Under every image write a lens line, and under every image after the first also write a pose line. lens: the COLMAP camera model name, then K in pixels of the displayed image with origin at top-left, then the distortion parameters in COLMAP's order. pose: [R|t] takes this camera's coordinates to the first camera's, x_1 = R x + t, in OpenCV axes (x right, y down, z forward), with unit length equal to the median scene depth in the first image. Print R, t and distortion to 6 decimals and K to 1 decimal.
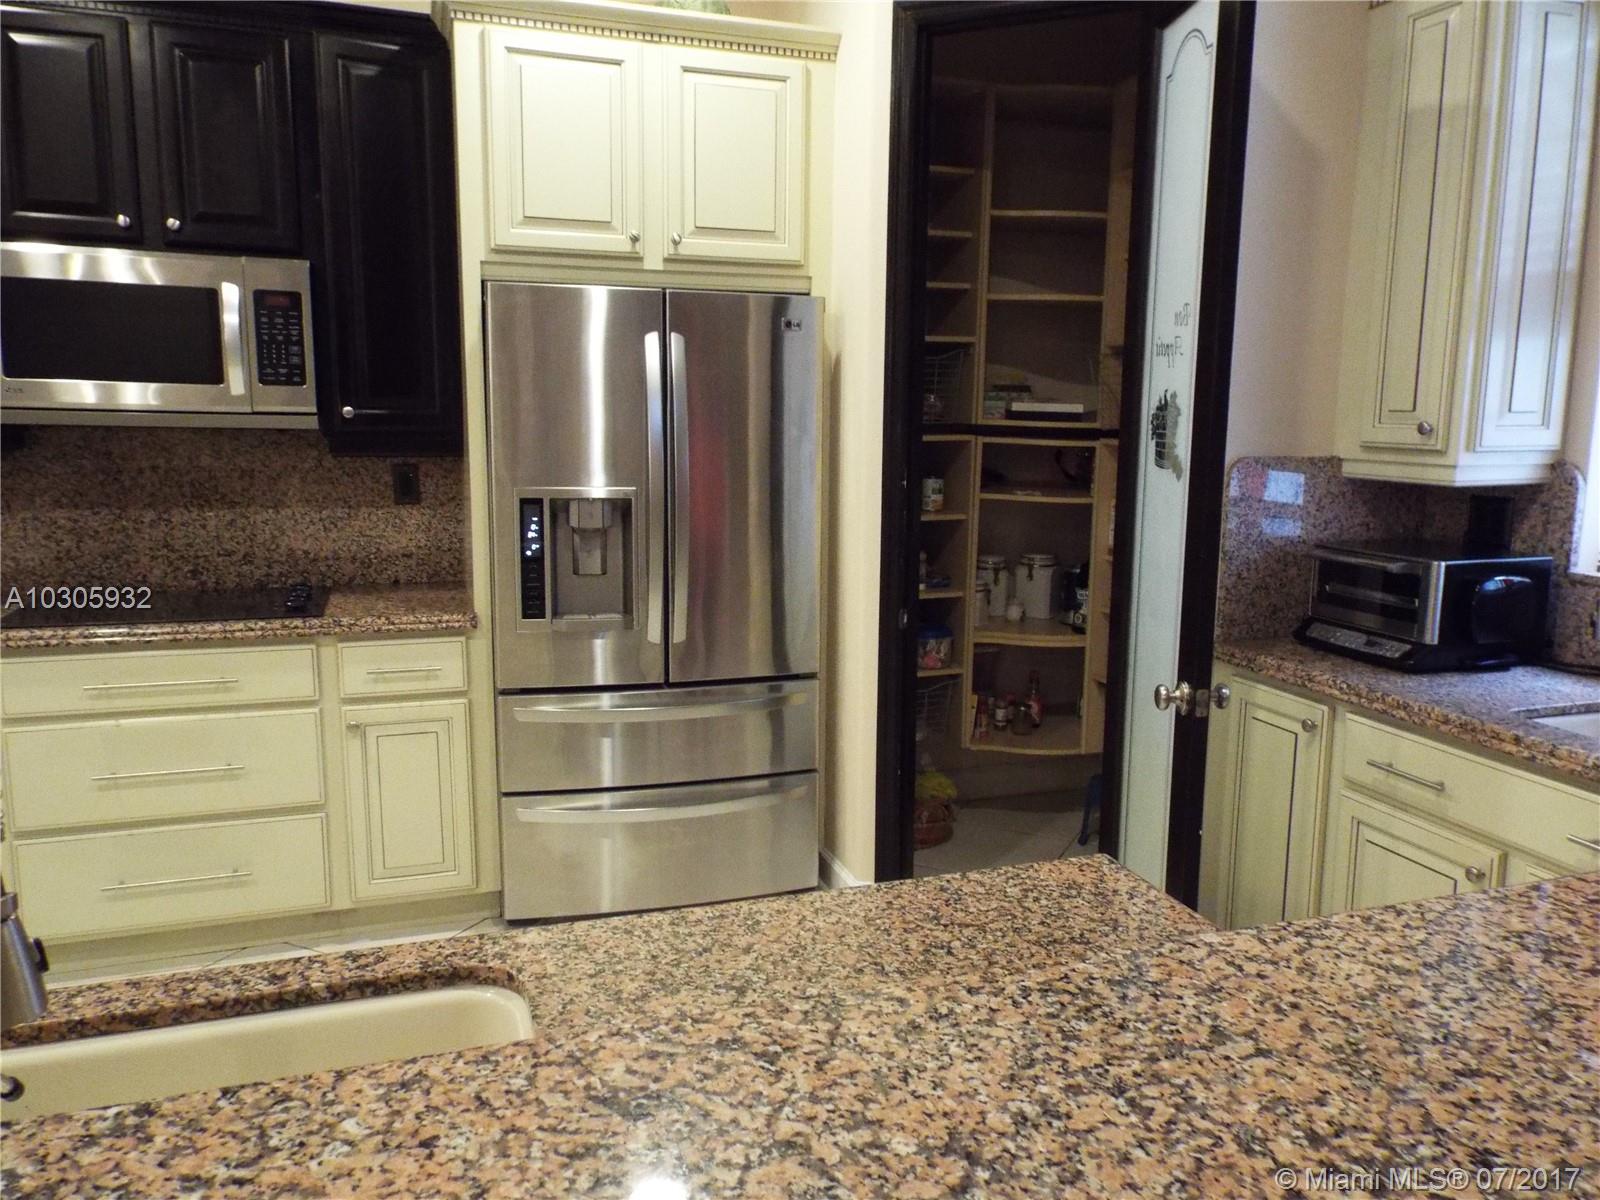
lens RADIAL K [[1203.0, 0, 813.4], [0, 1203.0, 597.0], [0, 0, 1]] dist [0.024028, 0.001953]
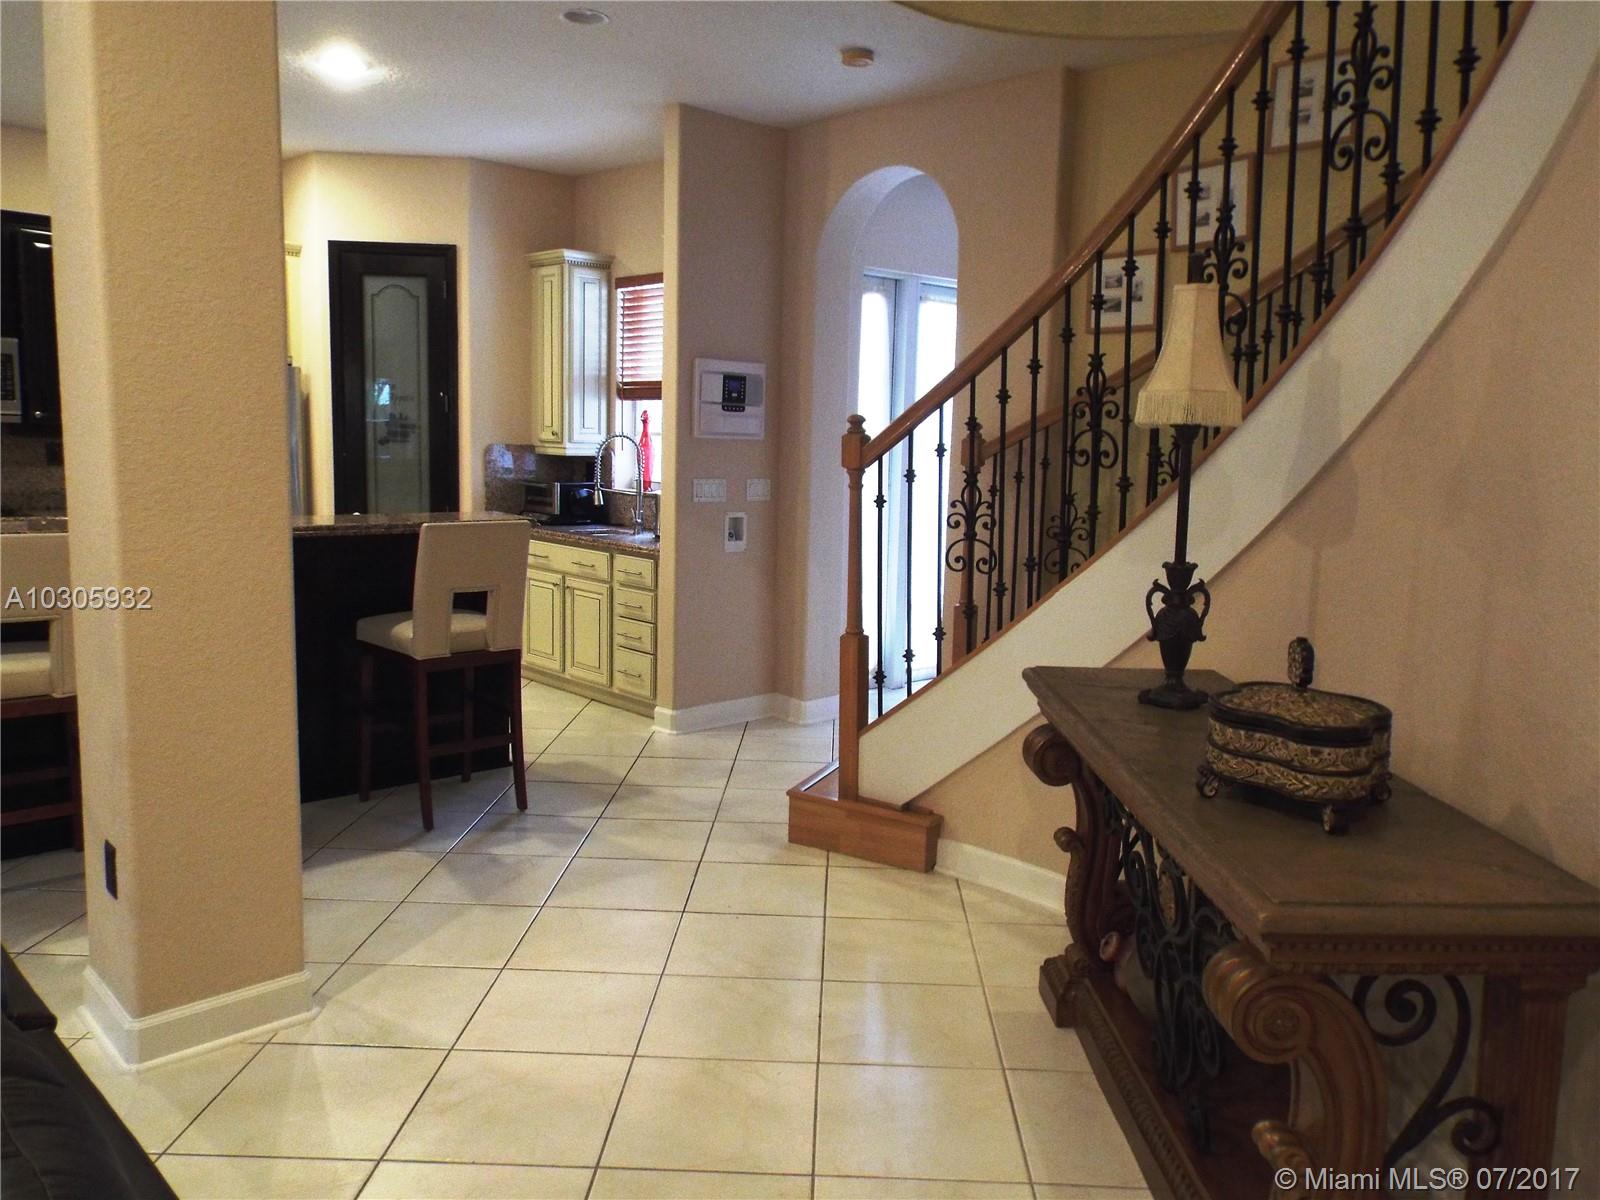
lens RADIAL K [[1222.3, 0, 778.7], [0, 1222.3, 595.0], [0, 0, 1]] dist [-0.001437, 0.102602]
pose [[0.916478, -0.036613, 0.398407, -0.099102], [0.042084, 0.999102, -0.004994, 0.207600], [-0.397866, 0.021343, 0.917195, -1.372127]]
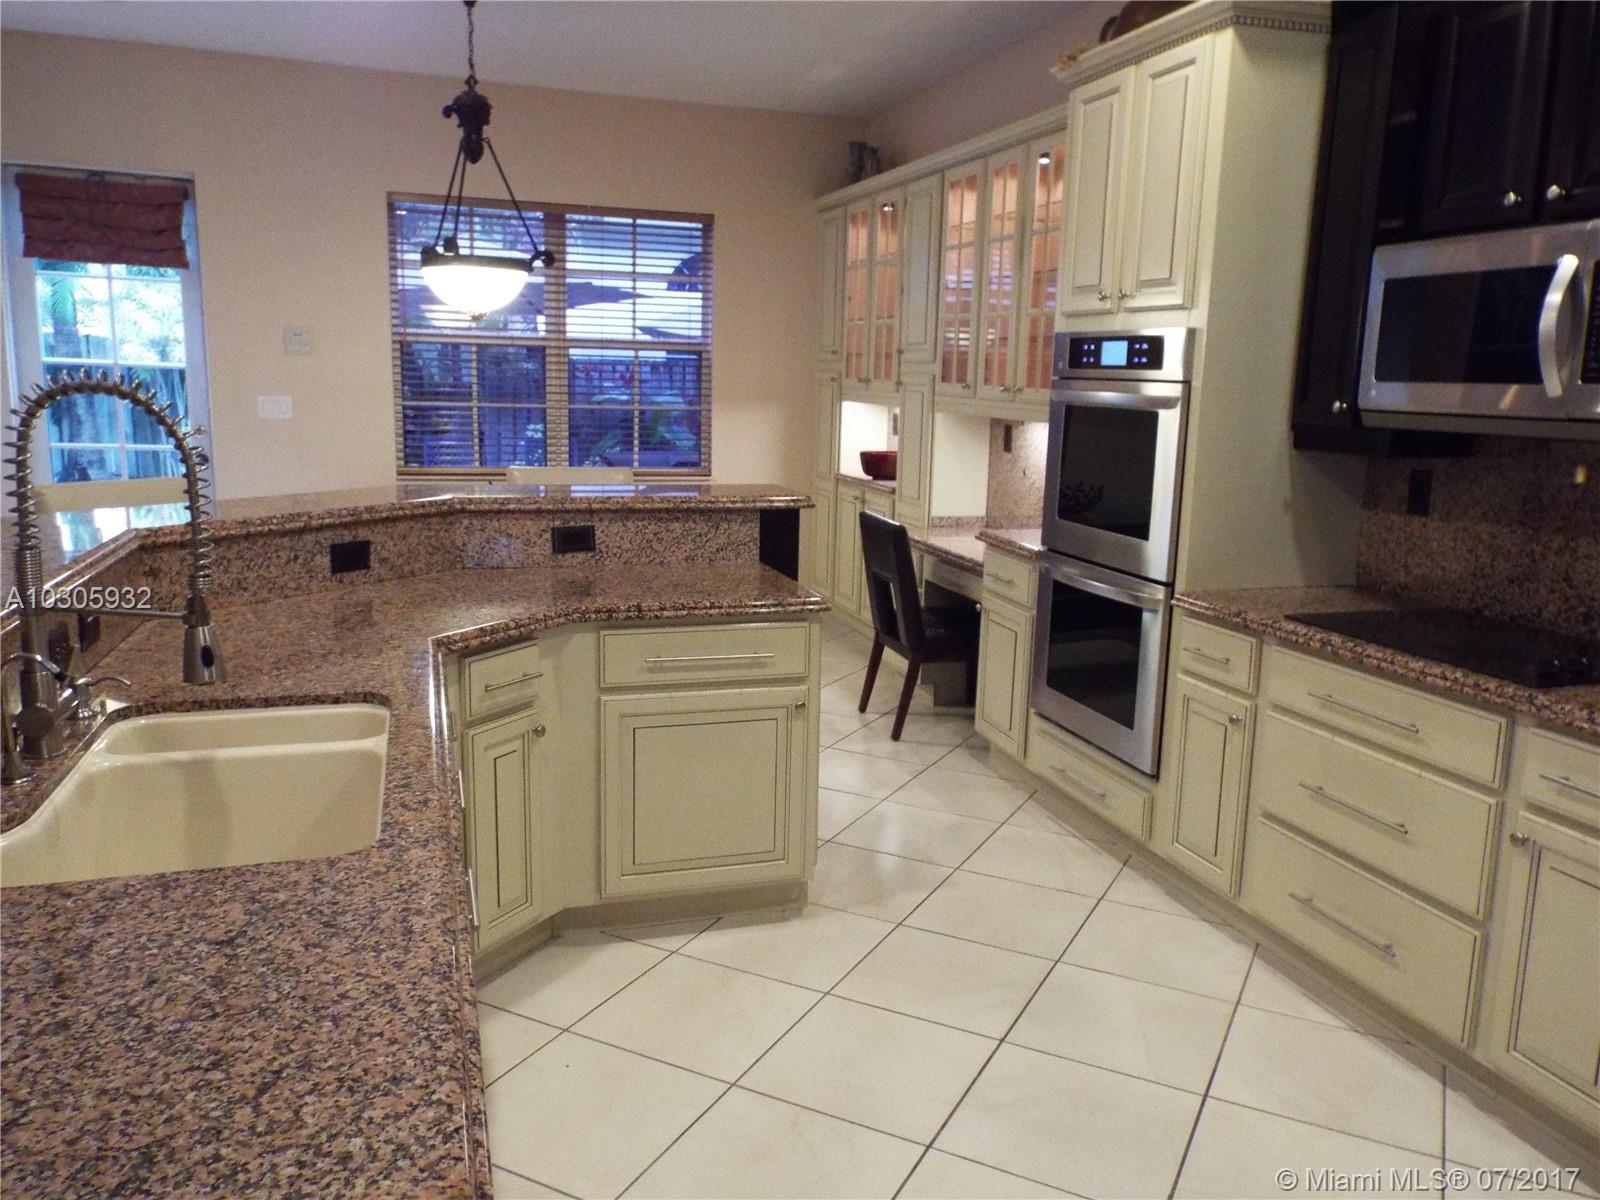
lens RADIAL K [[1199.9, 0, 829.0], [0, 1199.9, 604.4], [0, 0, 1]] dist [0.007381, 0.002299]
pose [[-0.005928, 0.166625, -0.986003, 0.328553], [-0.187277, 0.968389, 0.164774, -0.075348], [0.982289, 0.185633, 0.025464, 0.537088]]
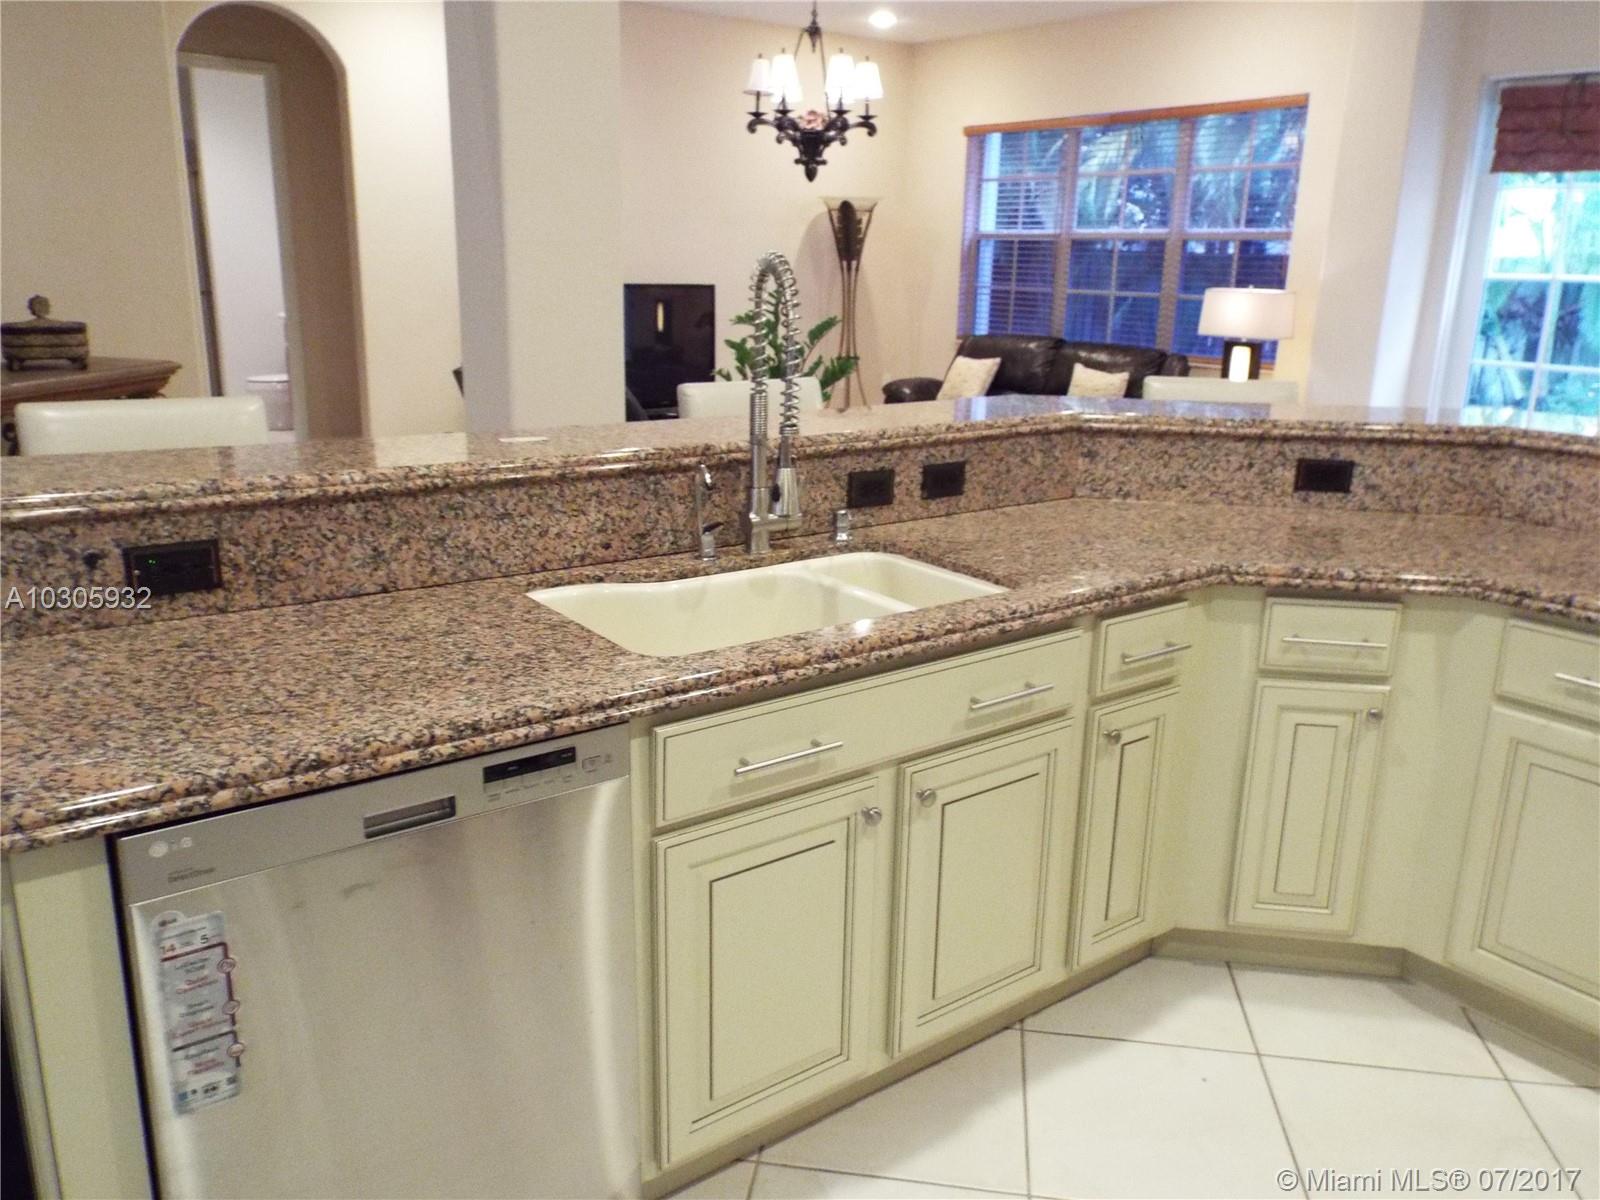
lens RADIAL K [[1168.2, 0, 800.0], [0, 1168.2, 600.0], [0, 0, 1]] dist [0.002539, -0.001813]
pose [[-0.958646, 0.047456, -0.280618, -0.018204], [-0.074296, 0.910082, 0.407715, -0.118756], [0.274733, 0.411703, -0.868920, 0.853519]]
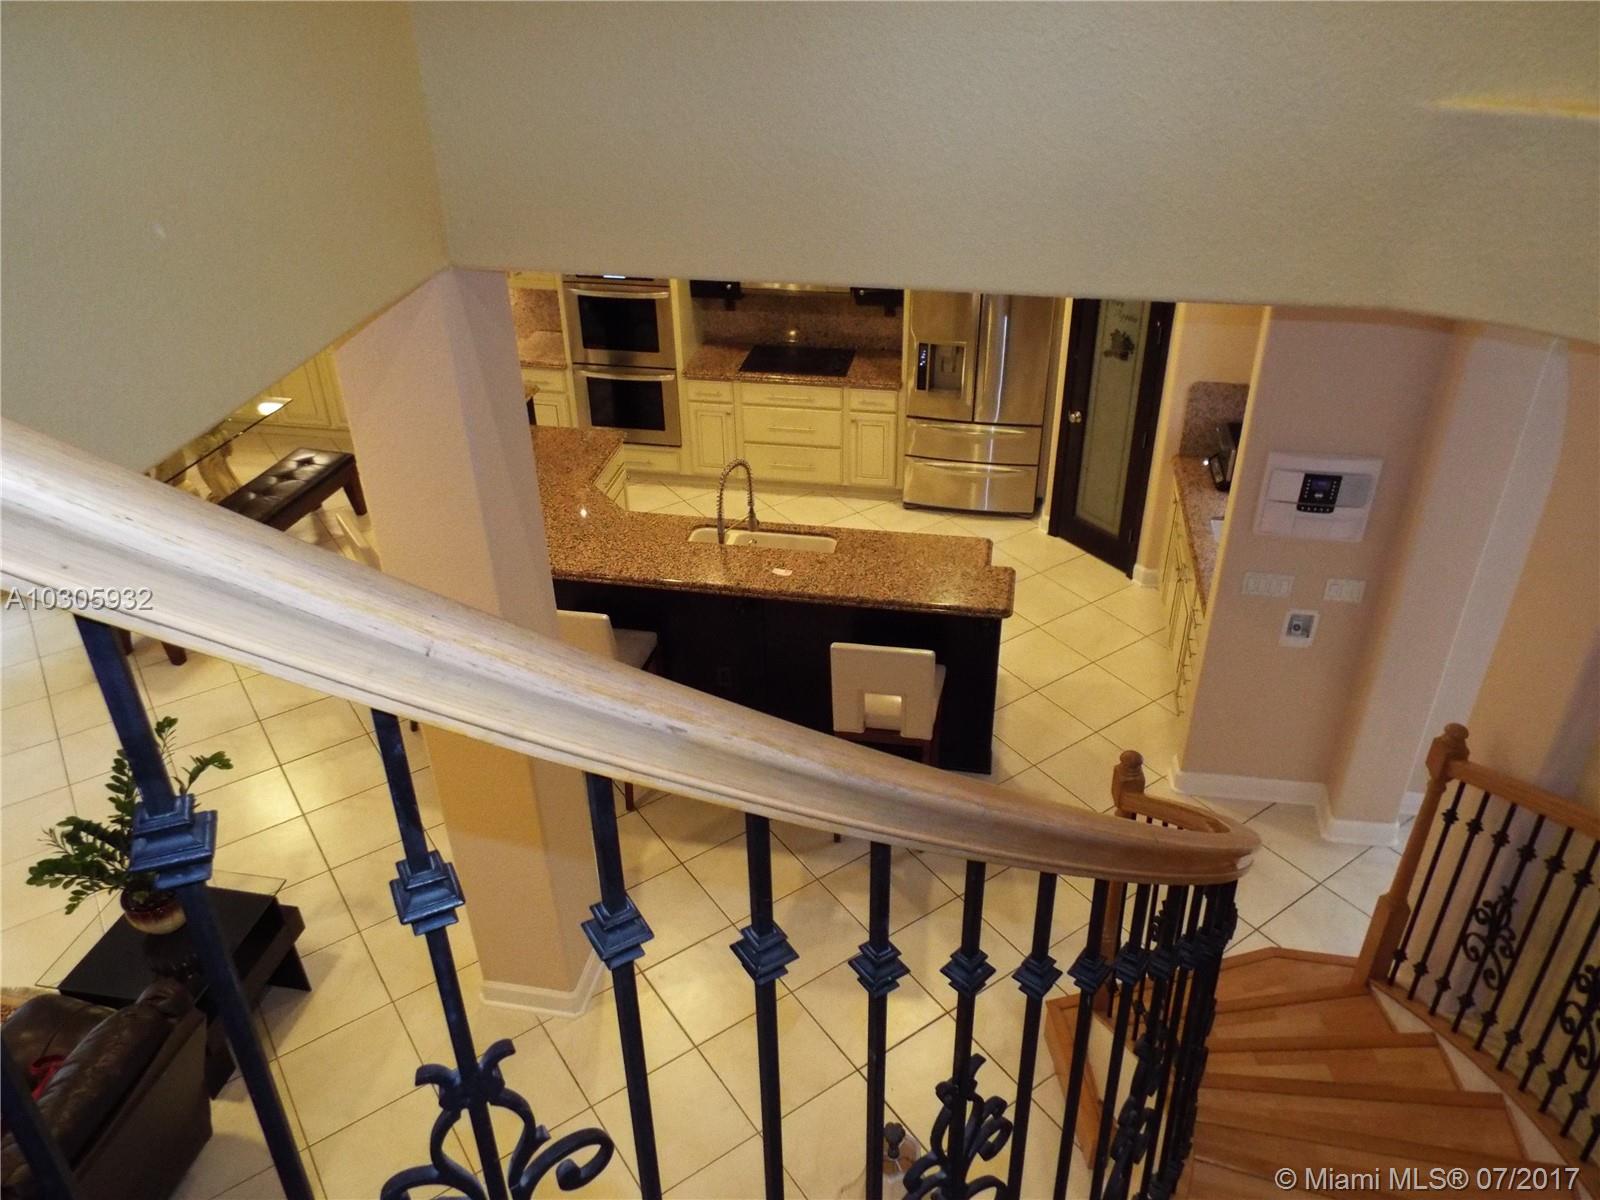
lens RADIAL K [[1132.4, 0, 800.0], [0, 1132.4, 600.0], [0, 0, 1]] dist [-0.000799, -0.000852]
pose [[0.868075, 0.244752, -0.431905, 0.671571], [-0.053716, 0.911219, 0.408405, -0.533751], [0.493518, -0.331326, 0.804153, -1.152051]]
